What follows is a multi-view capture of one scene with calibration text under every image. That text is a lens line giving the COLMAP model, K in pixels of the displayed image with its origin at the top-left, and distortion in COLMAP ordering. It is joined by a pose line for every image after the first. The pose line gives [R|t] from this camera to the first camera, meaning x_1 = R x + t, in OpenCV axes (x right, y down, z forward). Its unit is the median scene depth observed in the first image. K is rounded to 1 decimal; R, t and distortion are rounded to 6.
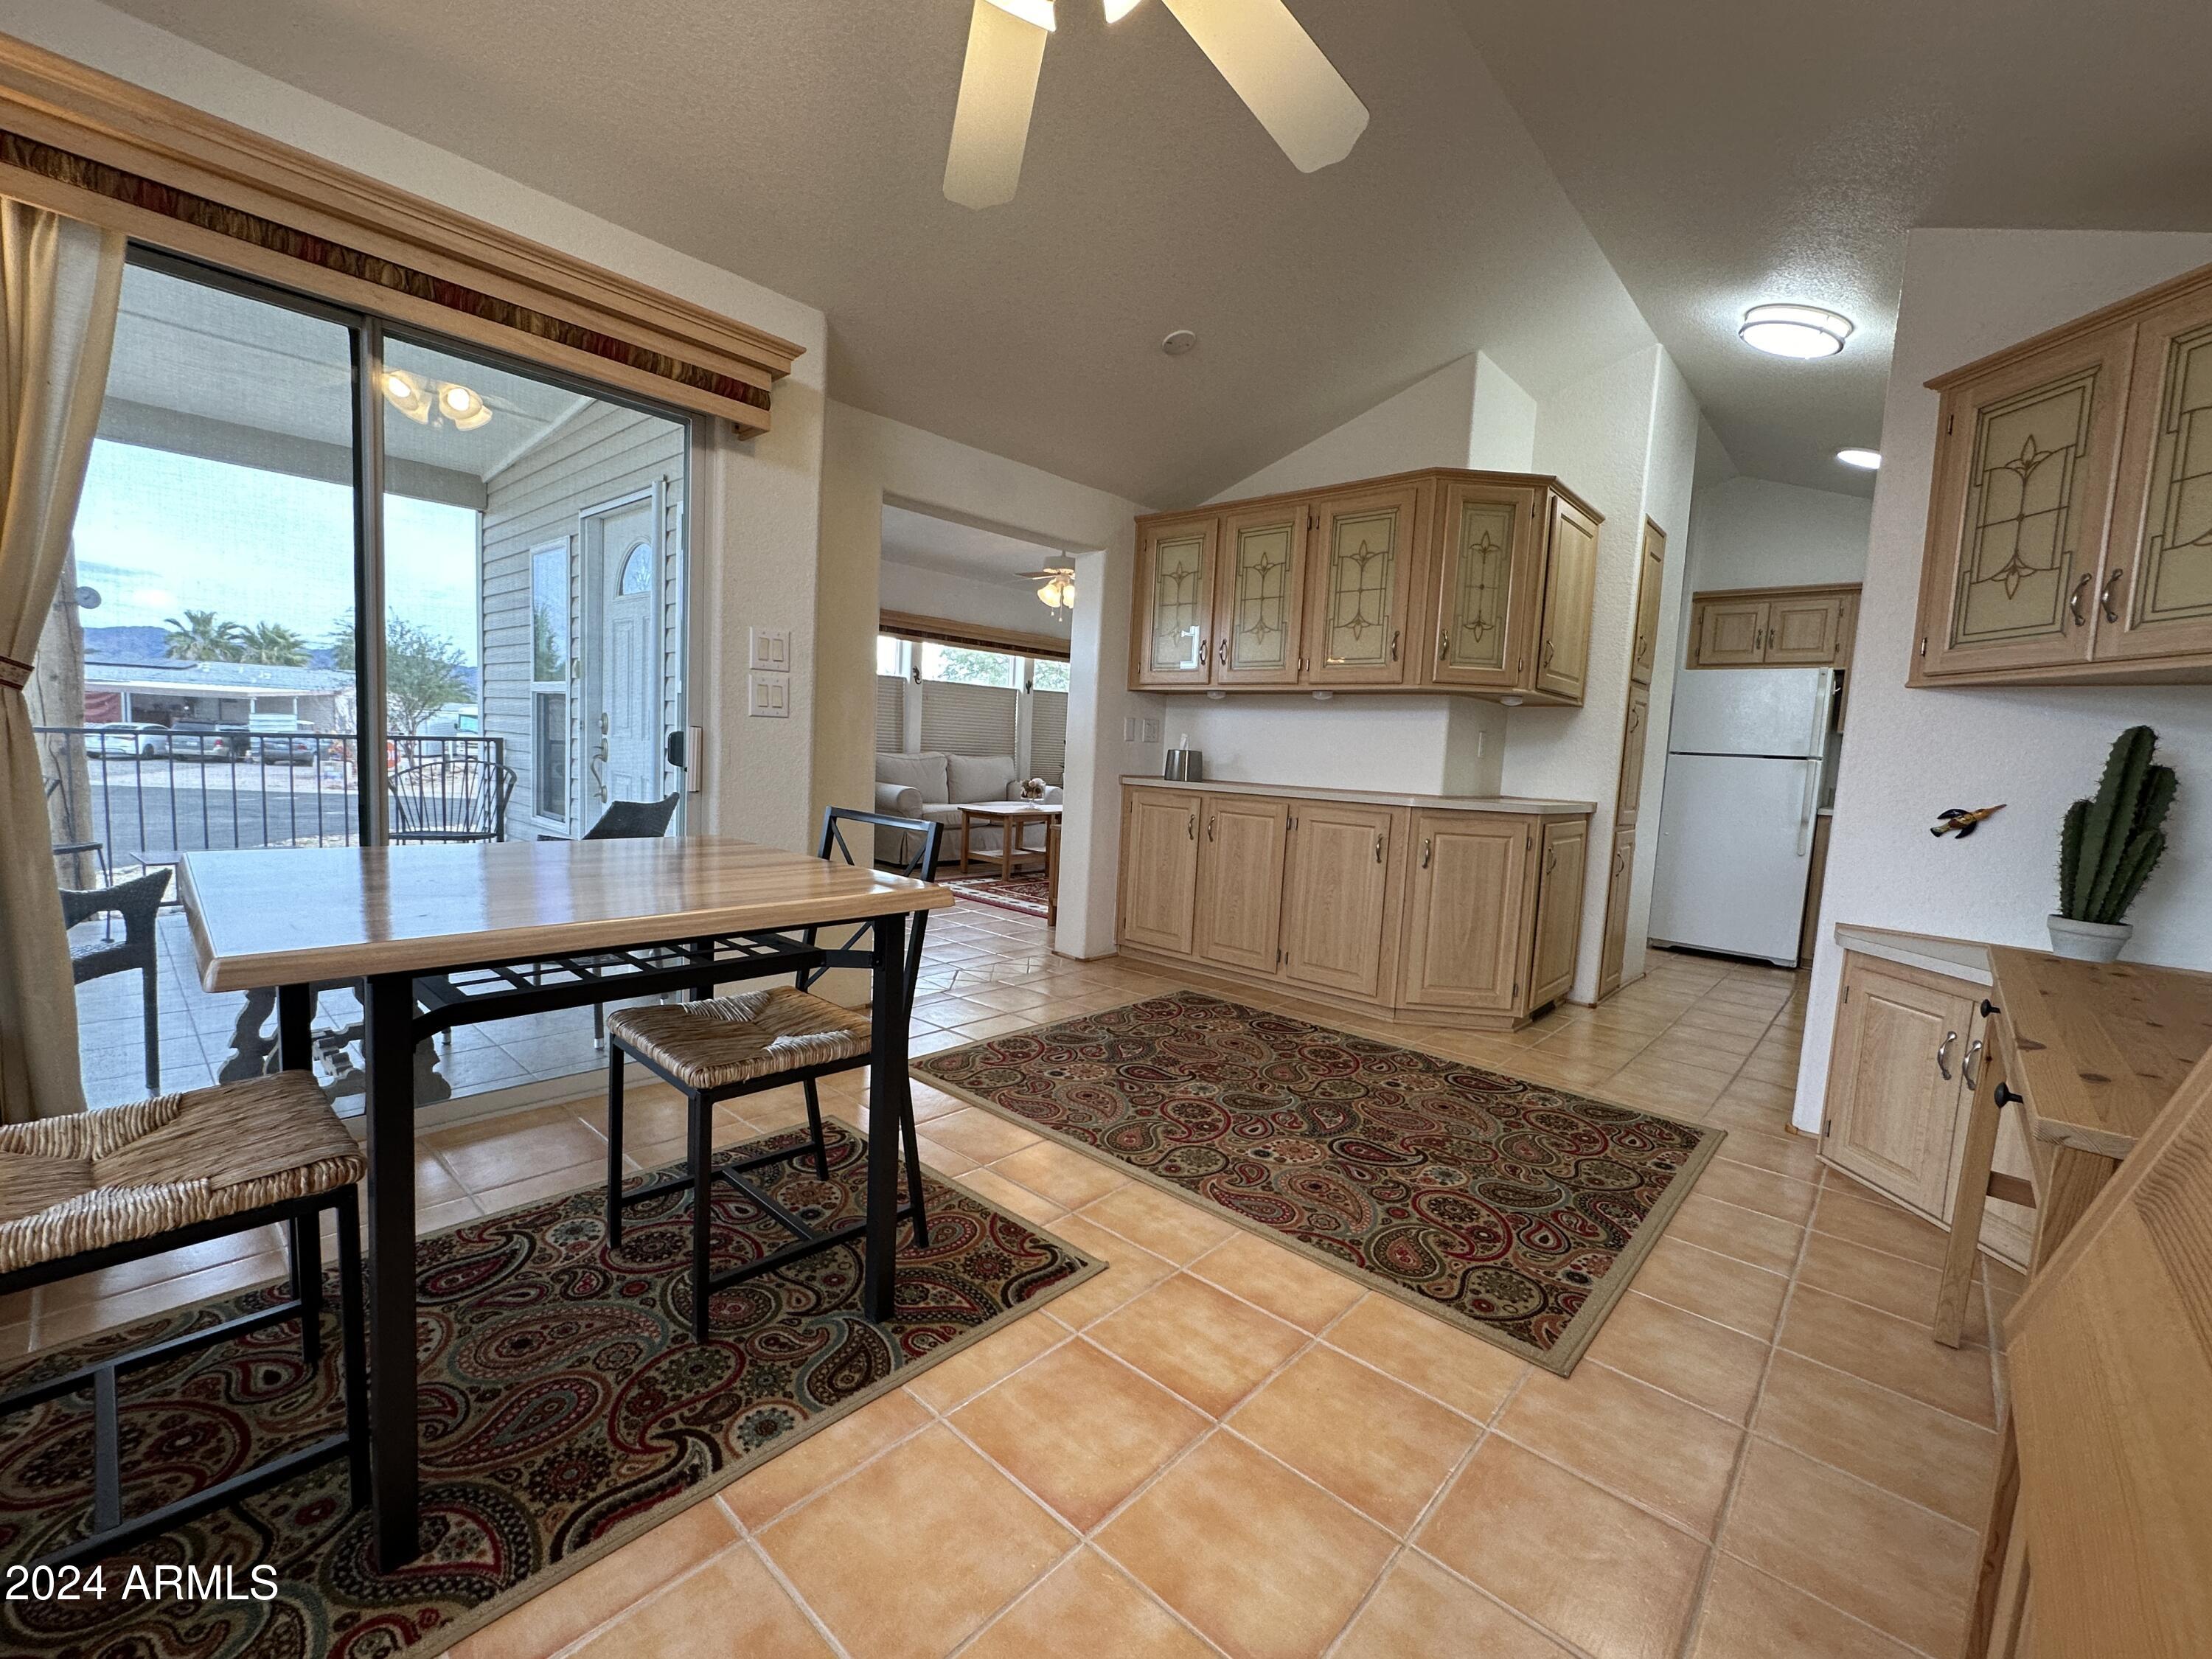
lens RADIAL K [[927.1, 0, 1110.6], [0, 927.1, 827.1], [0, 0, 1]] dist [0.000181, 0.000231]
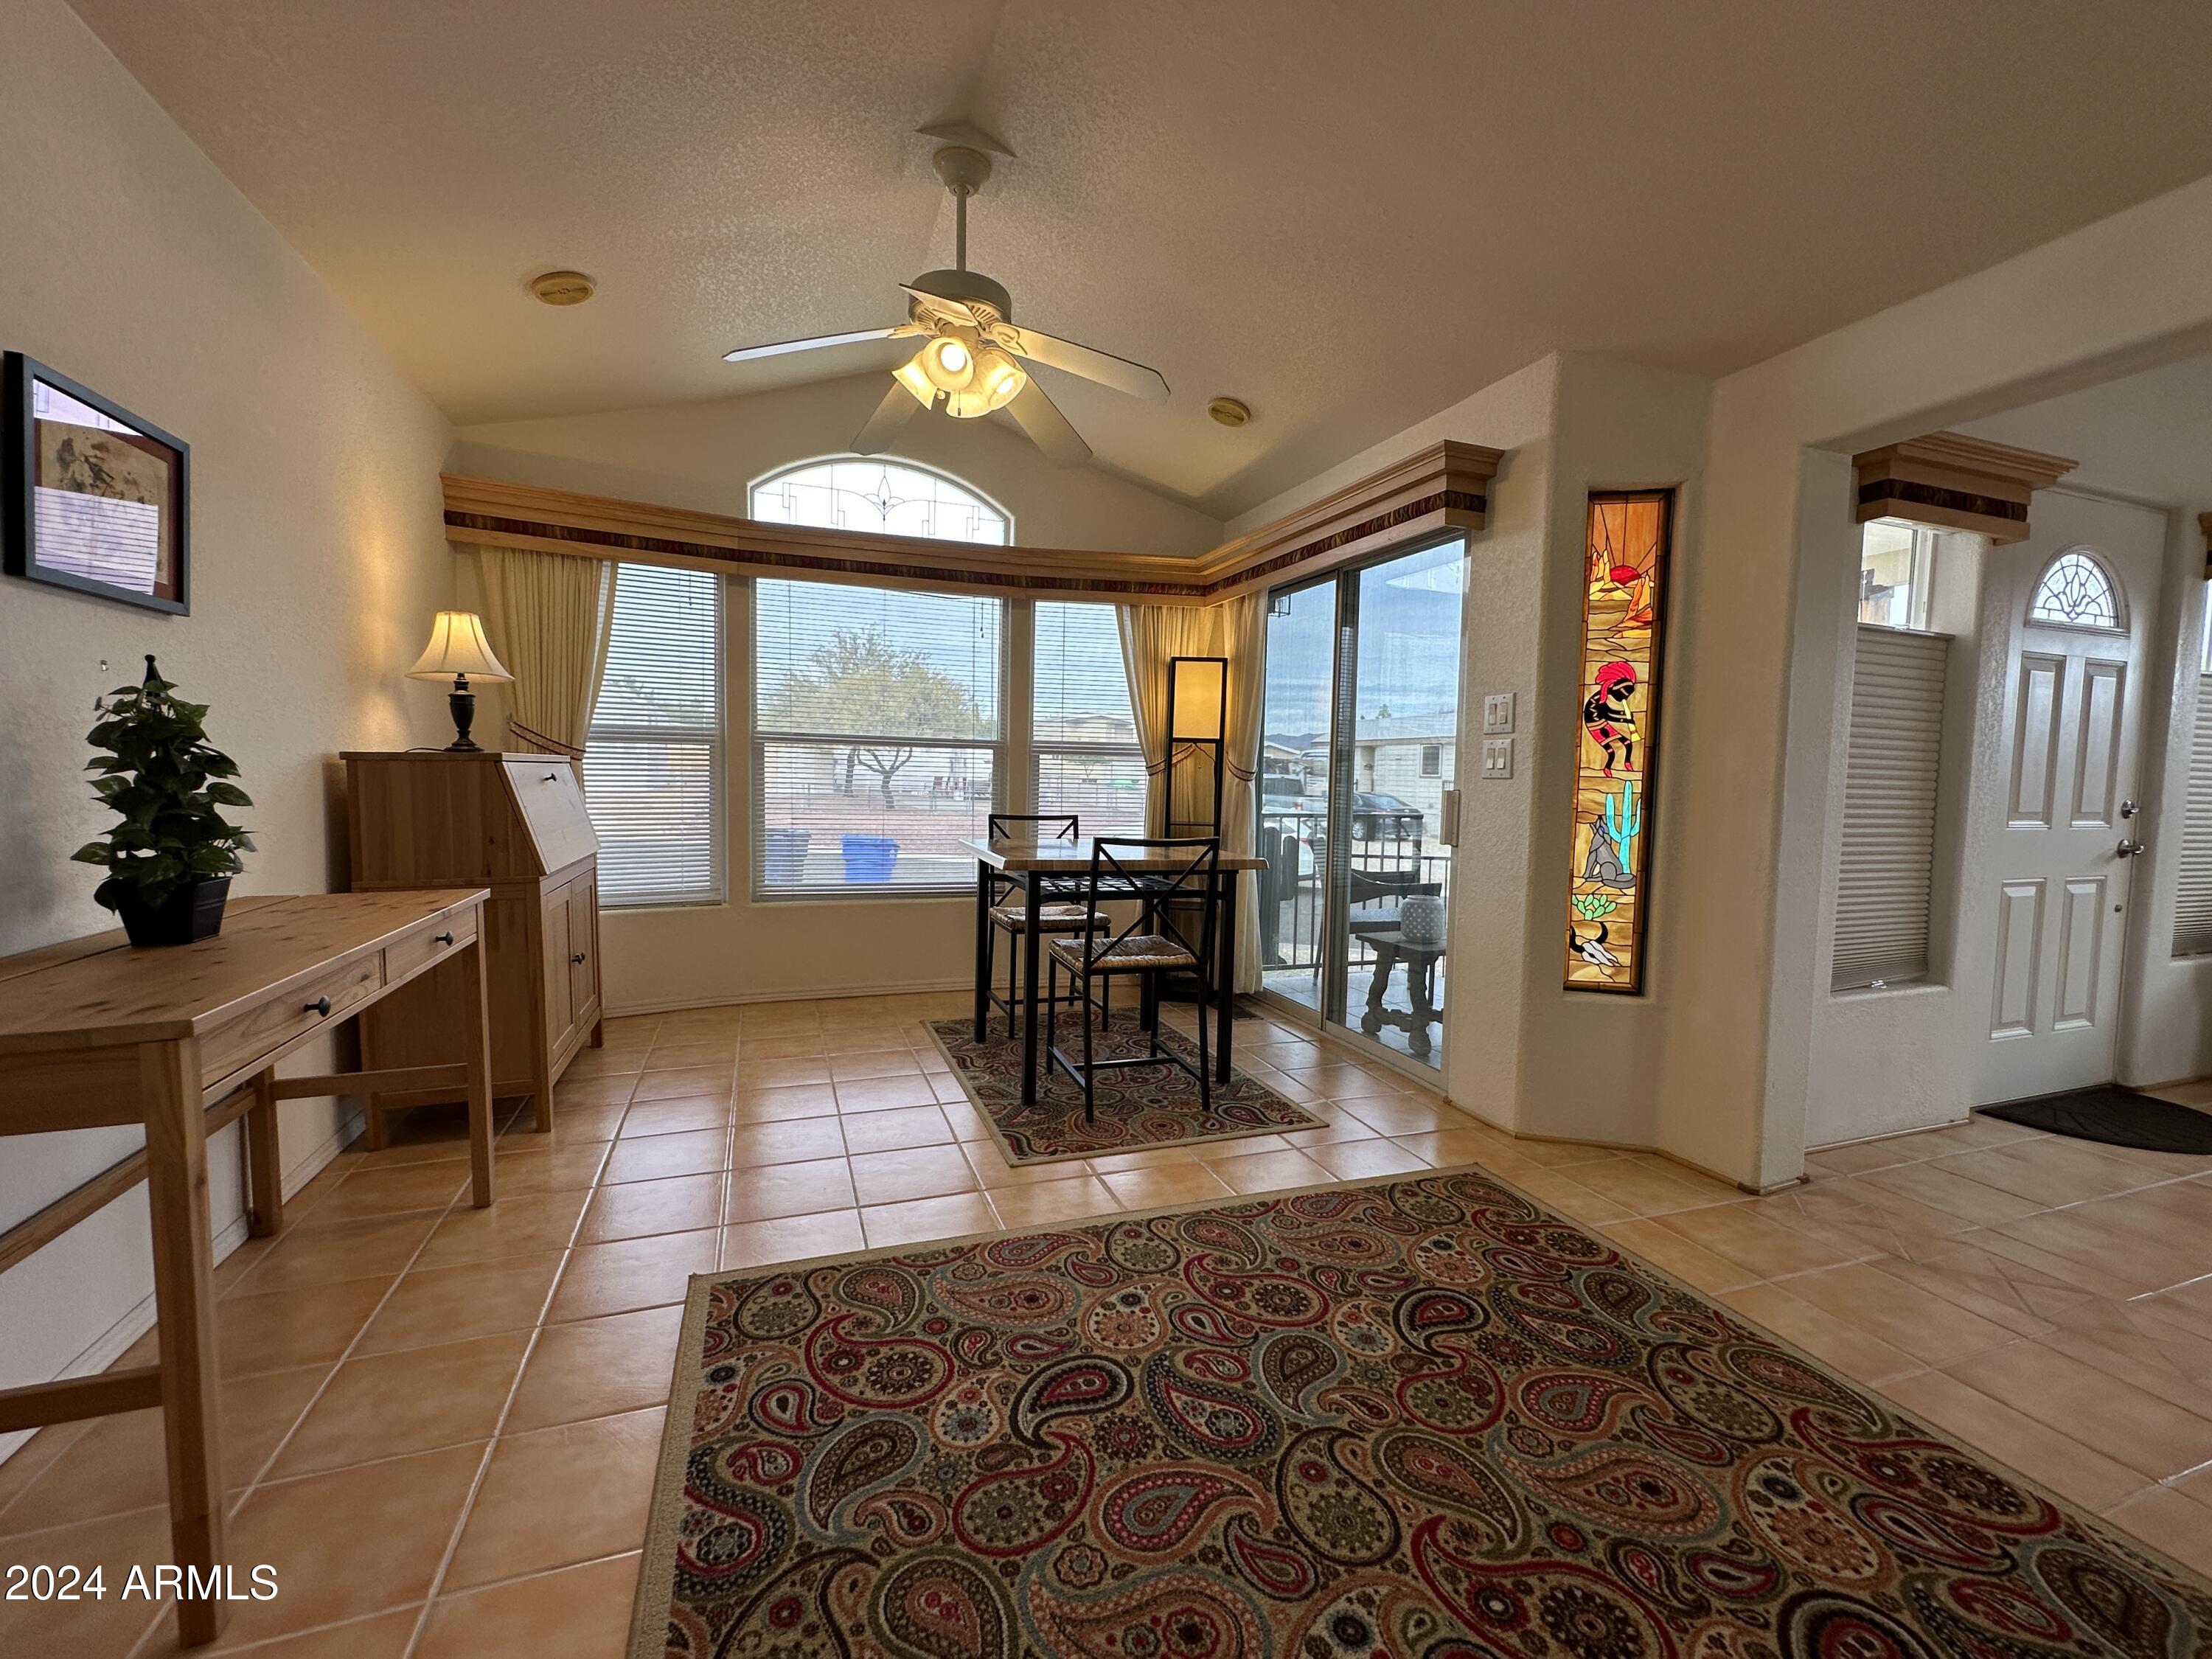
lens RADIAL K [[931.4, 0, 1106.0], [0, 931.4, 829.5], [0, 0, 1]] dist [-0.000034, 0.000474]
pose [[-0.471727, -0.008905, -0.881700, 0.814023], [-0.124537, 0.990598, 0.056625, -0.074479], [0.872906, 0.136515, -0.468400, 1.218495]]
